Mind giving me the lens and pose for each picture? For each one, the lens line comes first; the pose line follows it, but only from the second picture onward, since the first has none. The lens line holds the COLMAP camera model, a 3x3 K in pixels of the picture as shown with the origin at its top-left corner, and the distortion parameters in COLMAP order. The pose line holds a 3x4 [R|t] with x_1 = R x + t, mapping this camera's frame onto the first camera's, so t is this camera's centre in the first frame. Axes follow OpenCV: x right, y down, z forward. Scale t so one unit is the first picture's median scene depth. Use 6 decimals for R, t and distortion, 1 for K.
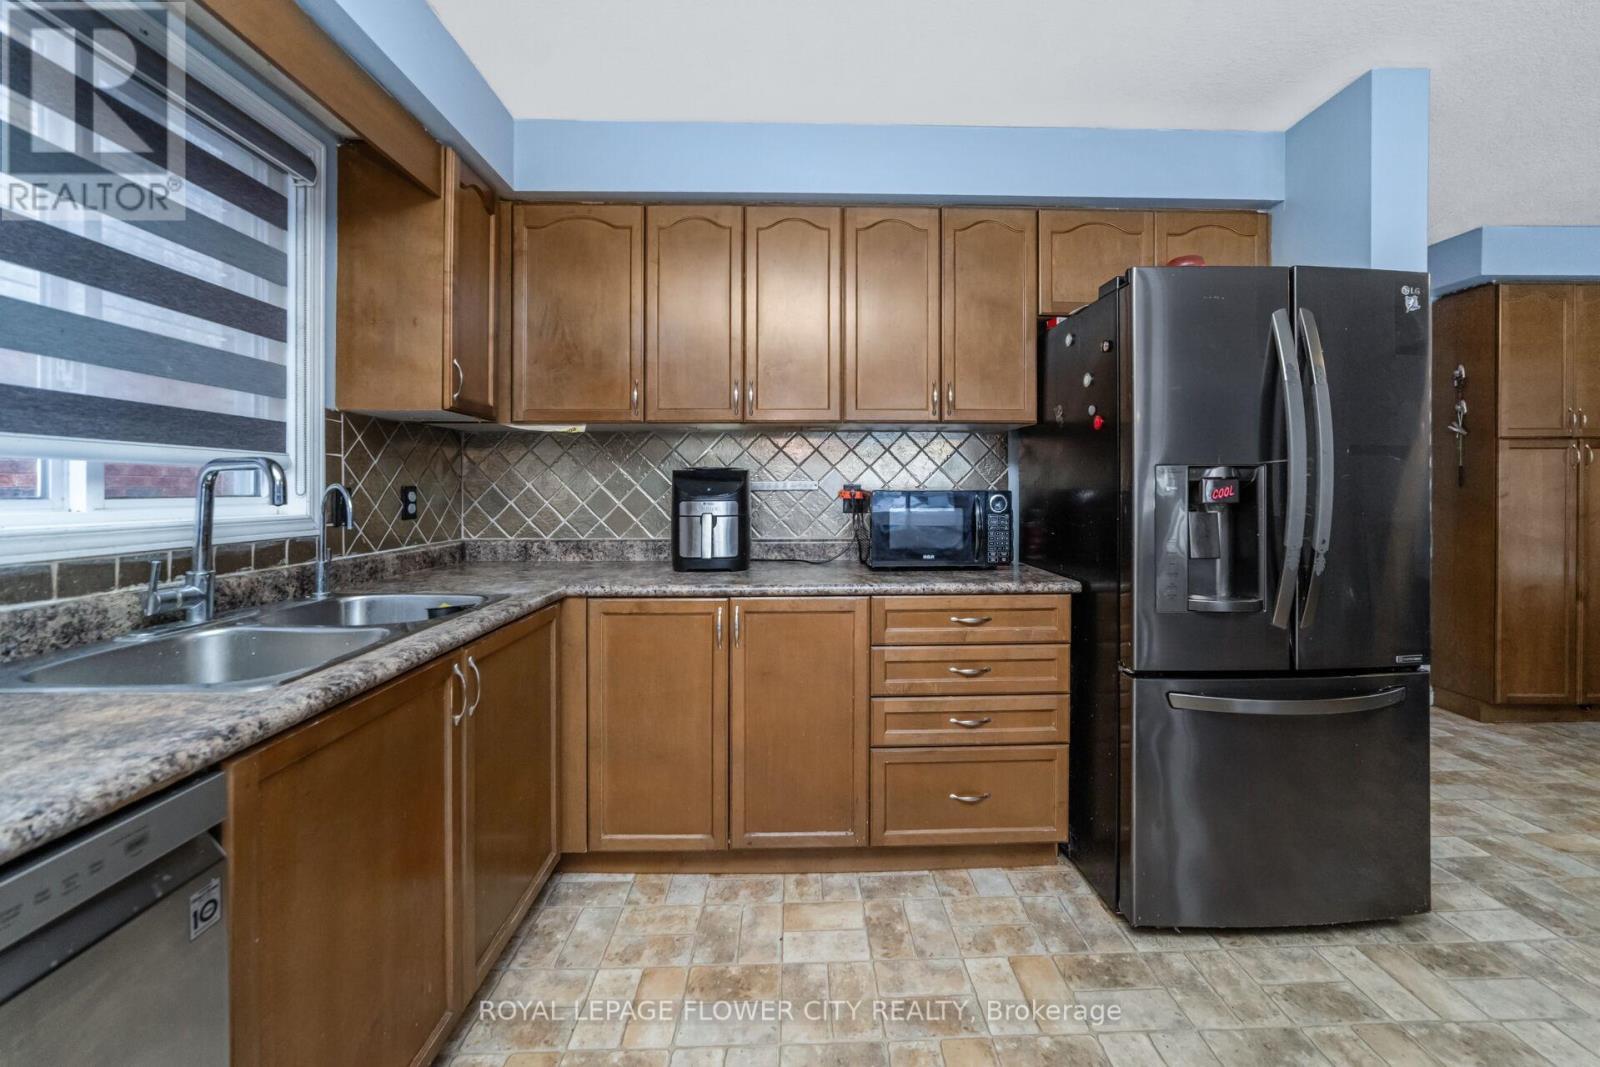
lens RADIAL K [[601.6, 0, 806.6], [0, 601.6, 487.4], [0, 0, 1]] dist [-0.018266, -0.000053]
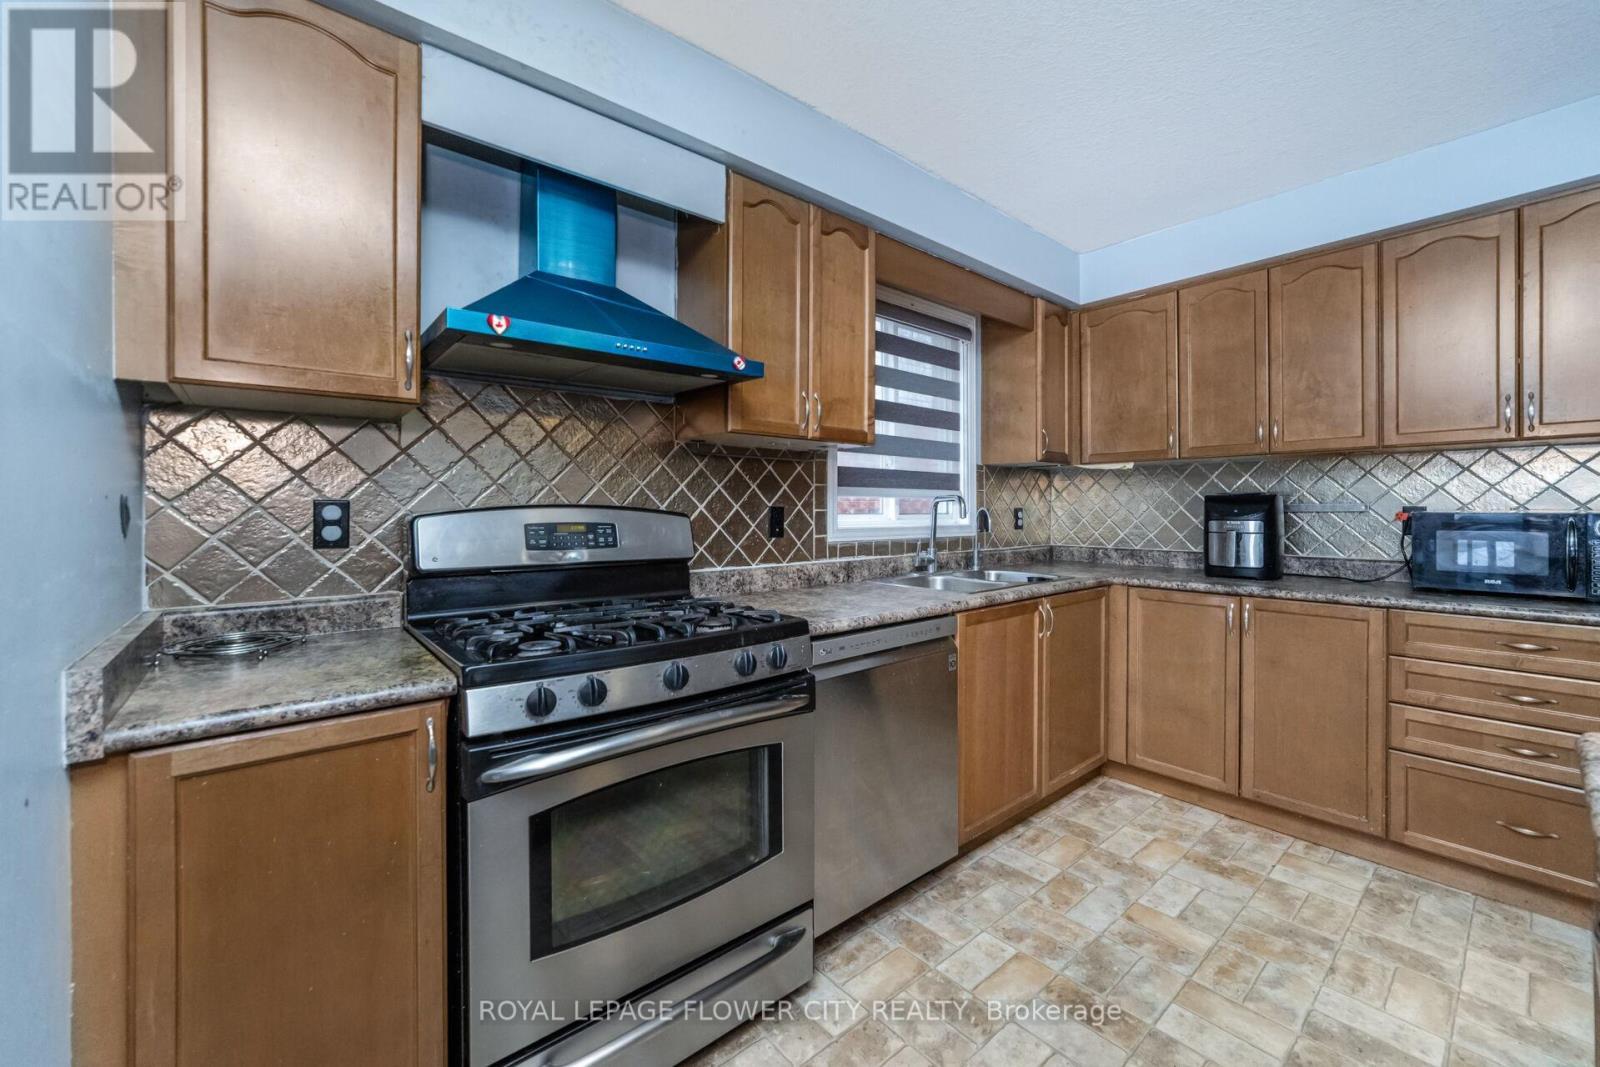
lens RADIAL K [[641.9, 0, 827.6], [0, 641.9, 509.8], [0, 0, 1]] dist [0.001175, 0.002033]
pose [[0.640349, 0.002069, -0.768081, 0.354409], [0.002464, 0.999986, 0.004748, -0.007795], [0.768080, -0.004933, 0.640335, -0.534171]]
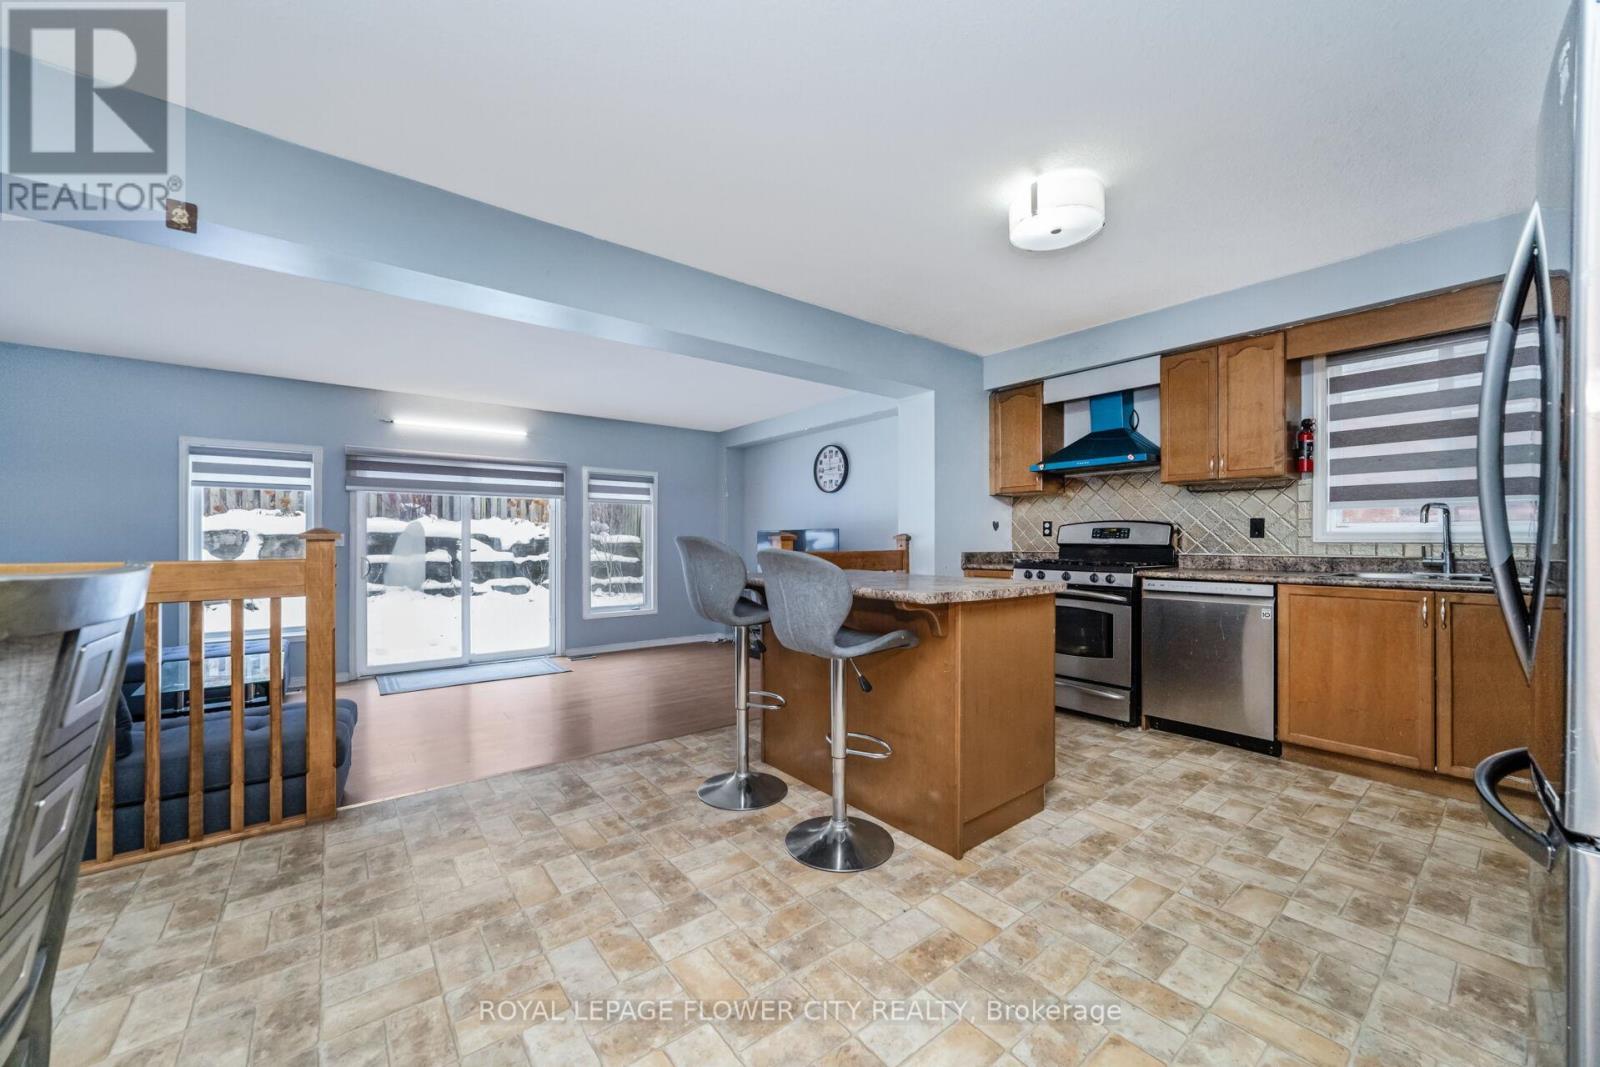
lens RADIAL K [[594.6, 0, 803.6], [0, 594.6, 538.1], [0, 0, 1]] dist [-0.000866, -0.000018]
pose [[-0.802504, -0.001181, -0.596646, 1.626090], [0.002252, 0.999985, -0.005008, 0.063791], [0.596643, -0.005362, -0.802489, 0.921112]]
